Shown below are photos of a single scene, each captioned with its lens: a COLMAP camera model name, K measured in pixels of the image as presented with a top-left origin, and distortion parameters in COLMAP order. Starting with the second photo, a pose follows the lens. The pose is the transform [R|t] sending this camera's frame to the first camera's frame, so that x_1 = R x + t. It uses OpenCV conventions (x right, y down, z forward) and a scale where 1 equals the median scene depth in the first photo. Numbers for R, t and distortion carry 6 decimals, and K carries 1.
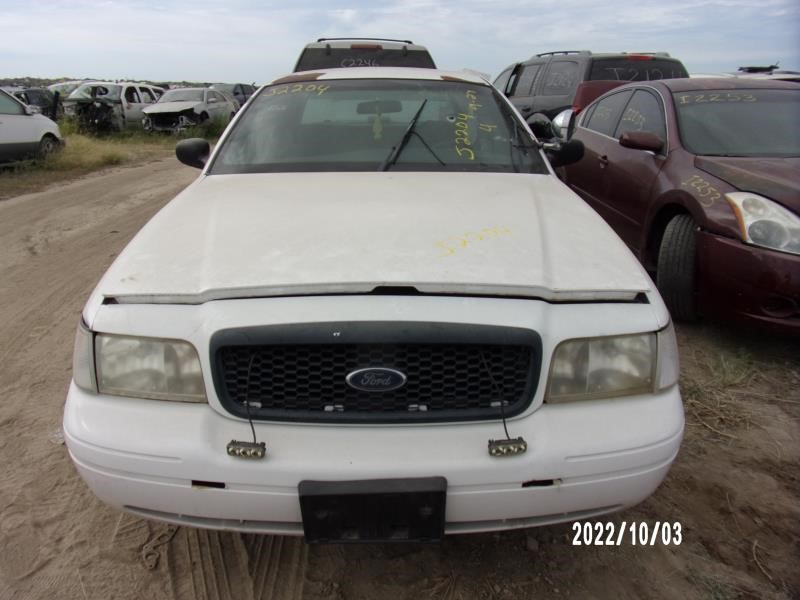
lens RADIAL K [[563.6, 0, 397.1], [0, 563.6, 305.1], [0, 0, 1]] dist [-0.009208, -0.002868]
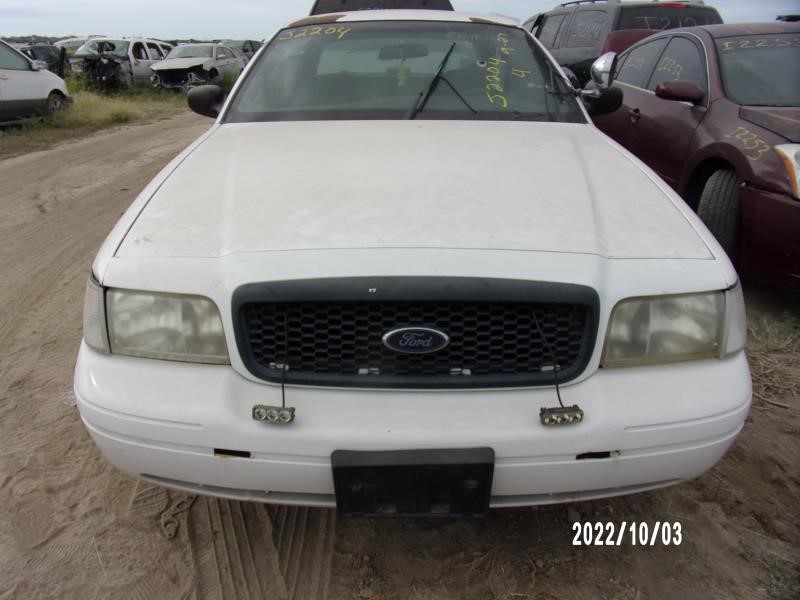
lens RADIAL K [[564.4, 0, 400.0], [0, 564.4, 300.0], [0, 0, 1]] dist [-0.004715, -0.004278]
pose [[0.999876, 0.006150, -0.014481, -0.037120], [-0.005324, 0.998392, 0.056440, 0.012303], [0.014805, -0.056356, 0.998301, 0.074050]]
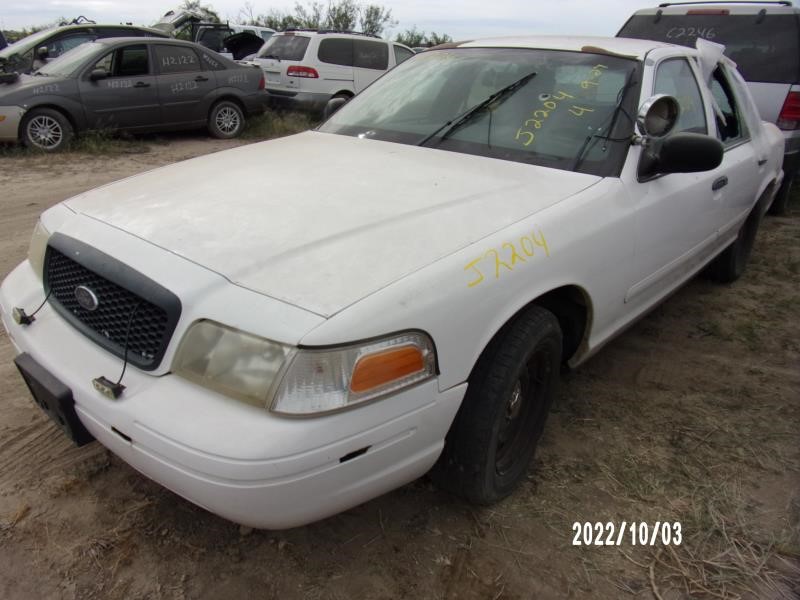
lens RADIAL K [[590.8, 0, 400.0], [0, 590.8, 300.0], [0, 0, 1]] dist [-0.008698, -0.006062]
pose [[0.738159, 0.275812, -0.615670, 0.904523], [-0.264447, 0.957868, 0.112054, -0.132142], [0.620636, 0.080098, 0.779997, 0.328968]]
